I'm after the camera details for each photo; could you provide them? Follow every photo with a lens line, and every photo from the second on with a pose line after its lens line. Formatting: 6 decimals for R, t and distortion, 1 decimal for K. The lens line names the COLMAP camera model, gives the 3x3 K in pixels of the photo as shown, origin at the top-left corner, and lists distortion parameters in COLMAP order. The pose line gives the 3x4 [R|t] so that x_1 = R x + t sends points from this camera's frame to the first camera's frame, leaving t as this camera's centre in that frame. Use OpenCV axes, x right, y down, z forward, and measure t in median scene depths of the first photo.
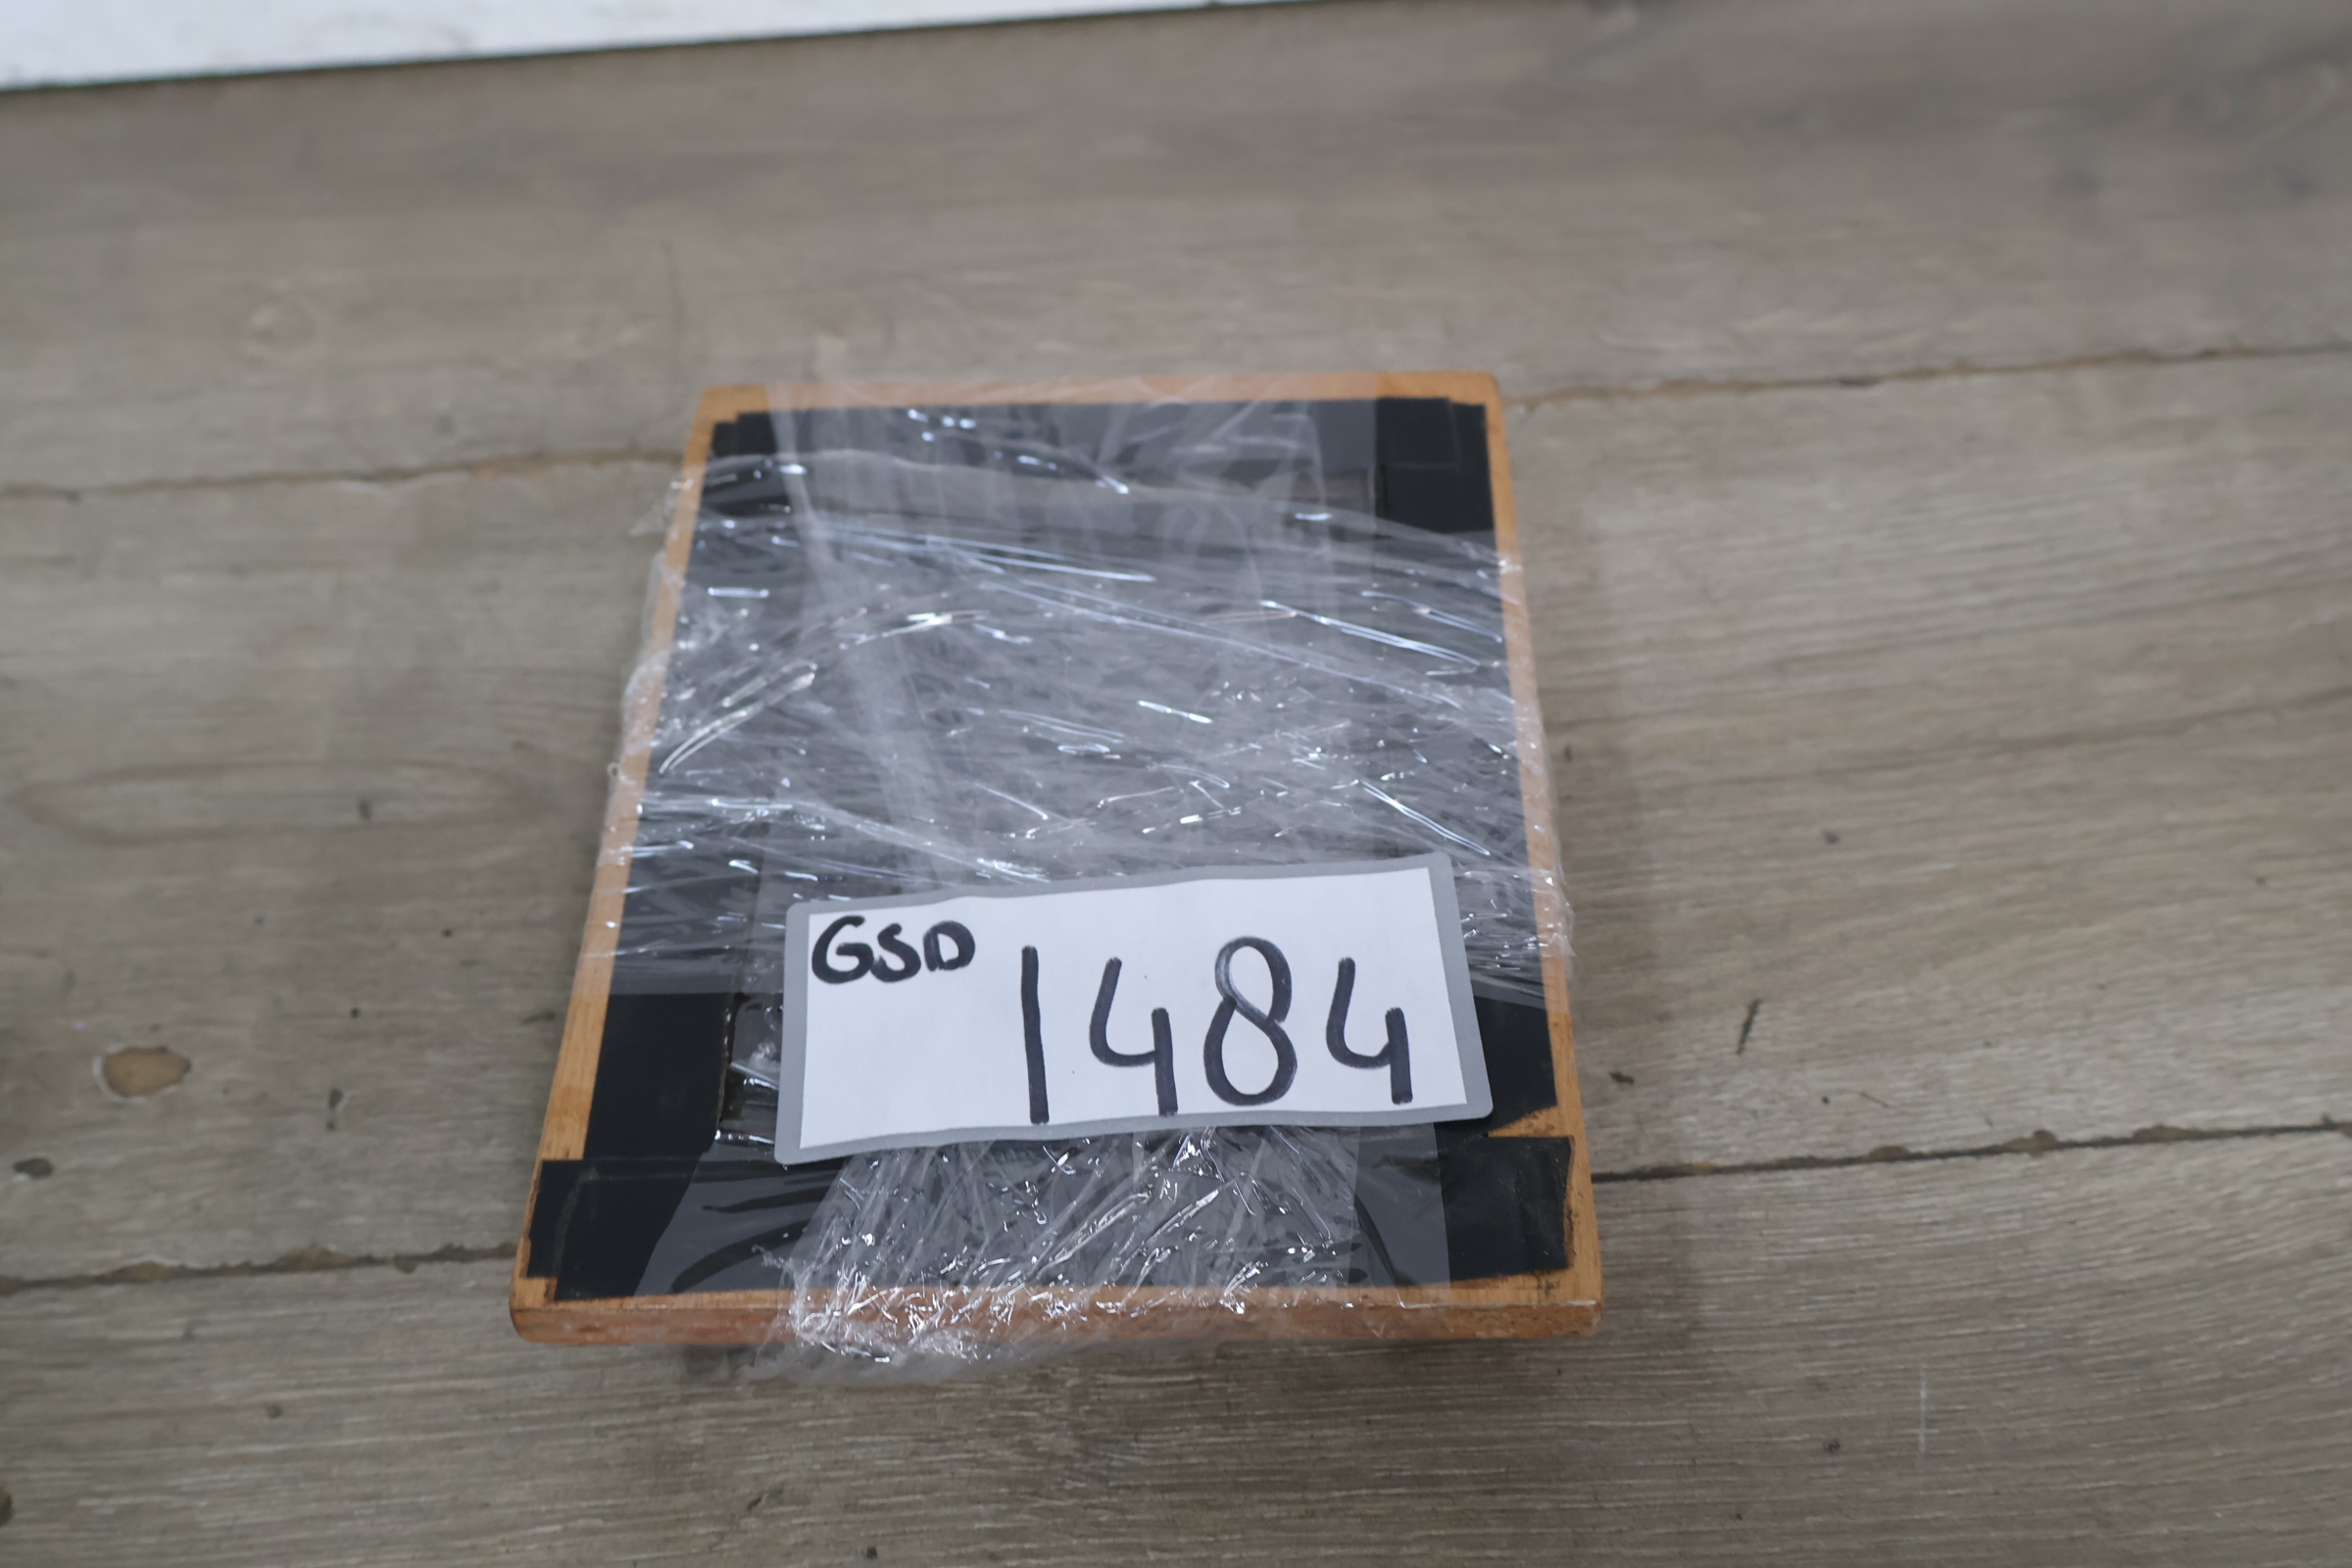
lens RADIAL K [[2626.4, 0, 1159.0], [0, 2626.4, 779.7], [0, 0, 1]] dist [0.023626, 0.000000]
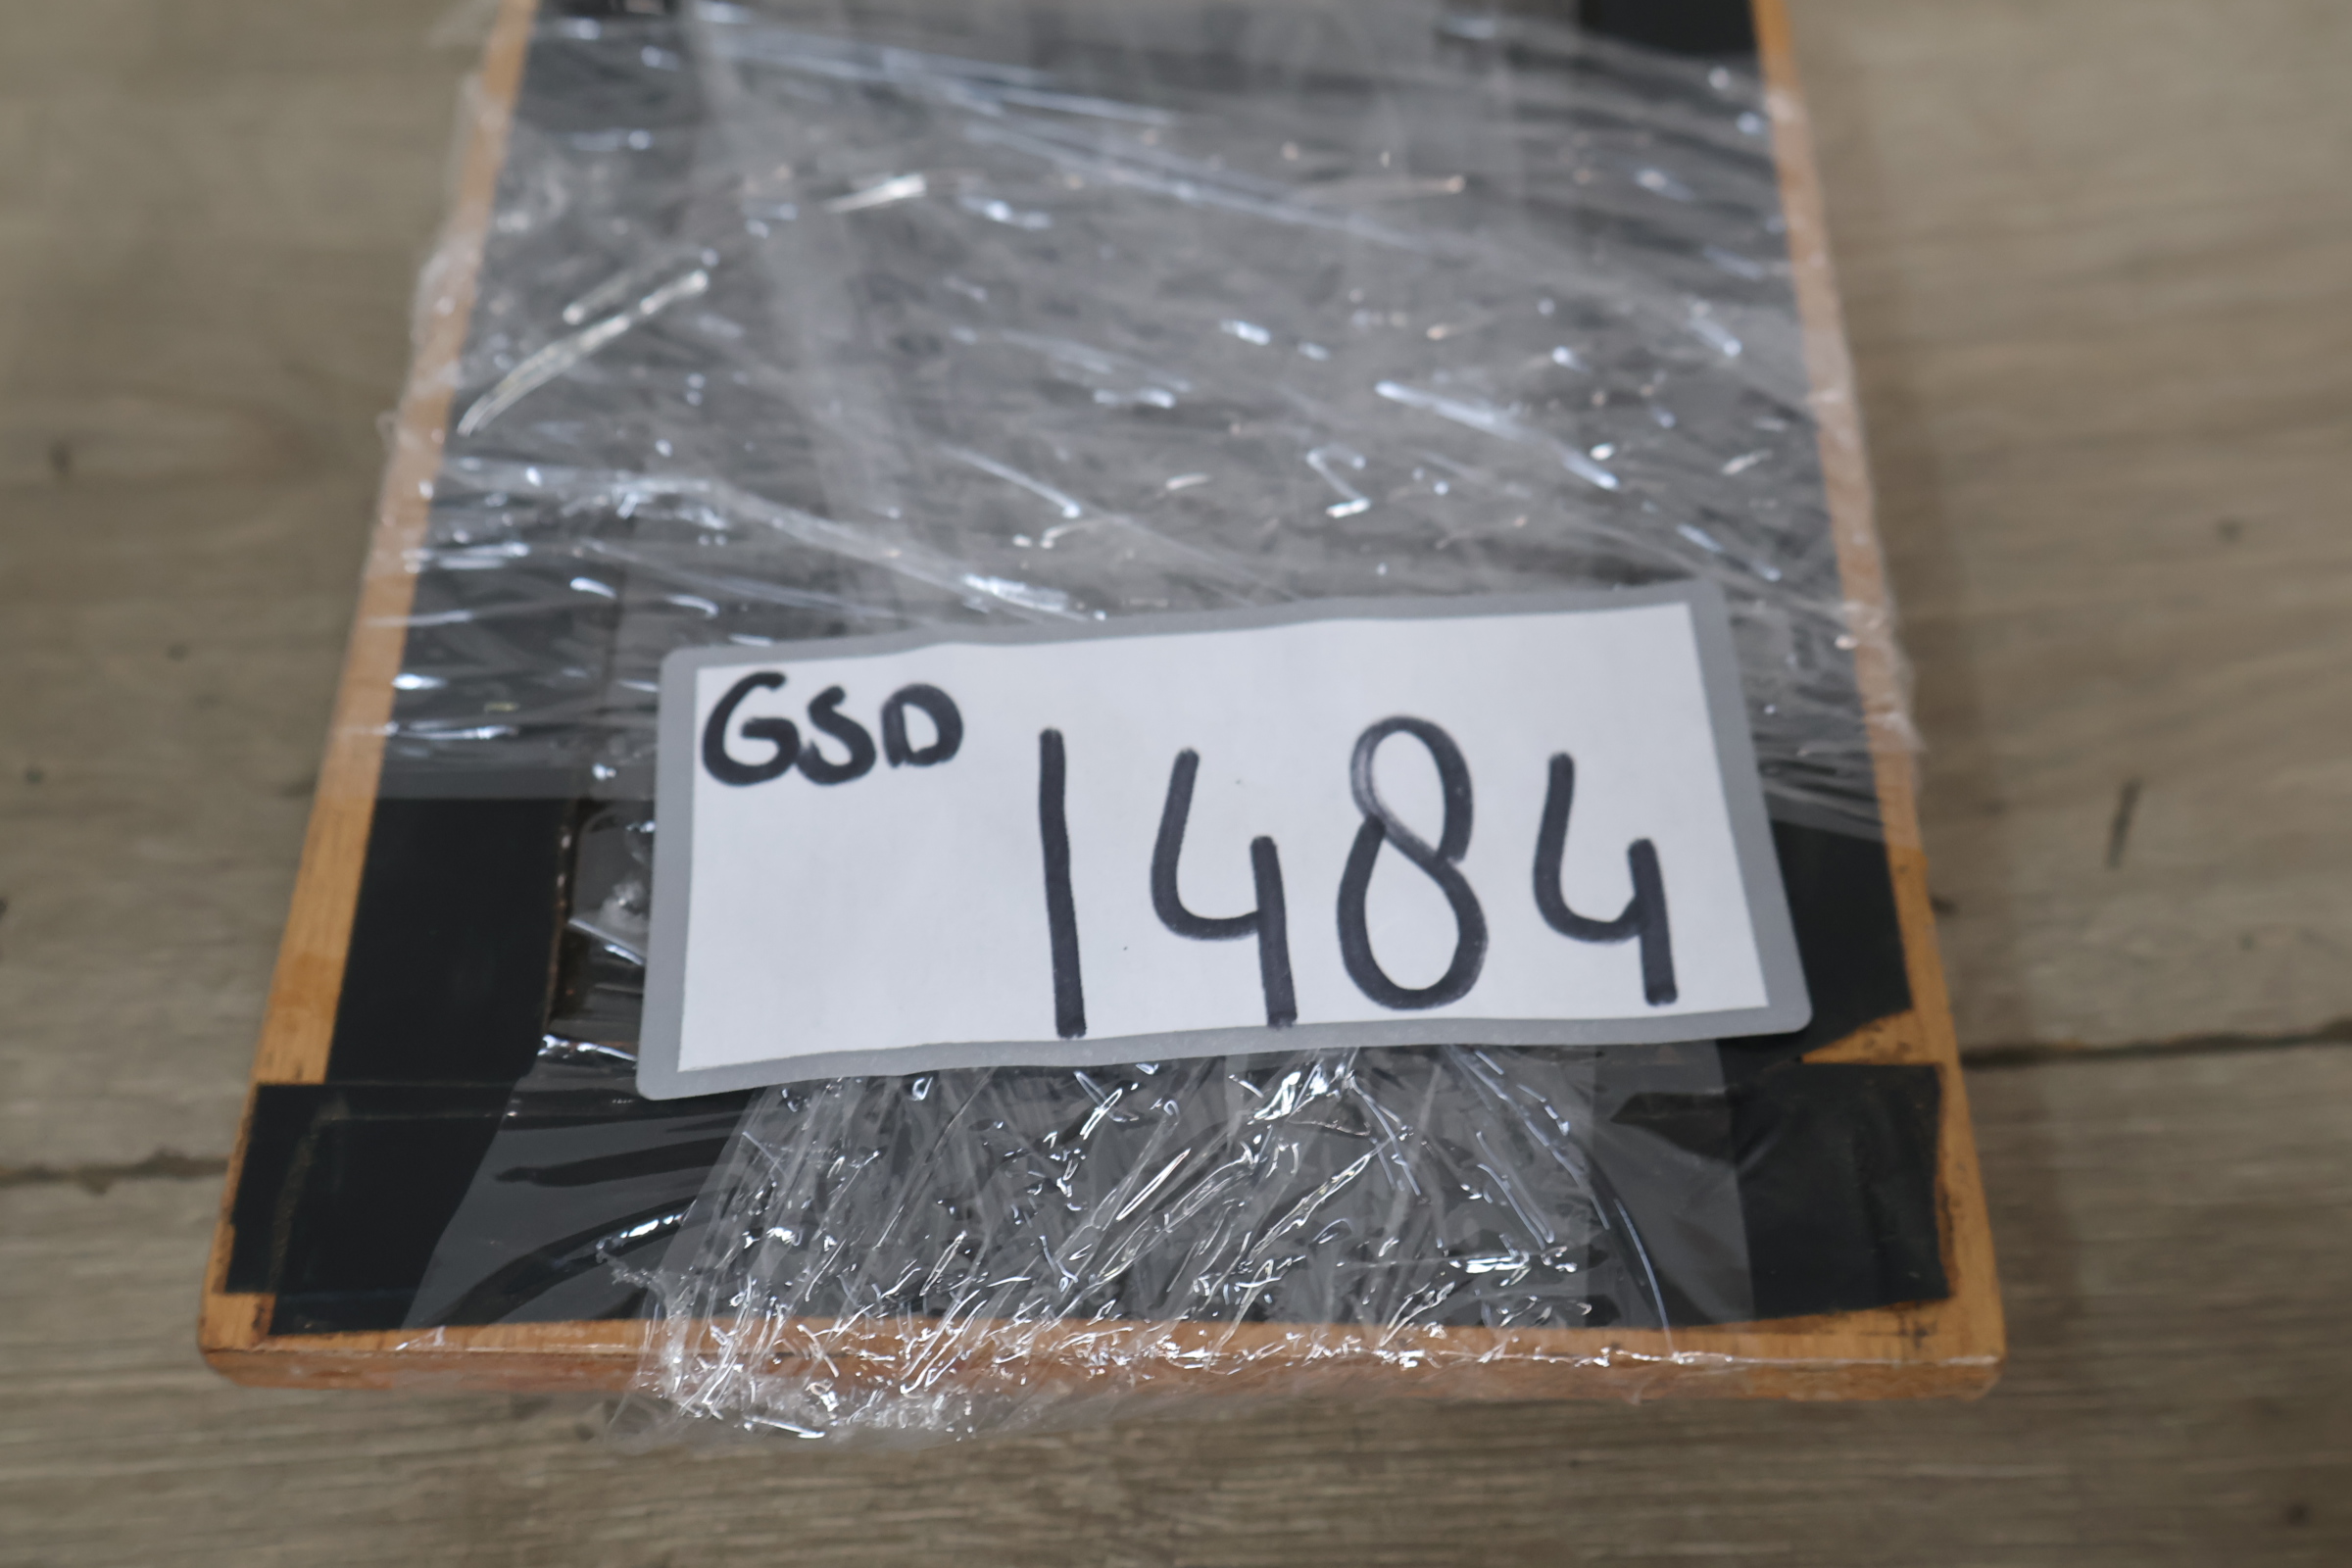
lens RADIAL K [[2626.4, 0, 1182.7], [0, 2626.4, 764.7], [0, 0, 1]] dist [0.023626, 0.000000]
pose [[0.999831, 0.007549, 0.016759, -0.028182], [-0.010104, 0.987376, 0.158074, -0.026390], [-0.015354, -0.158217, 0.987285, 0.379619]]
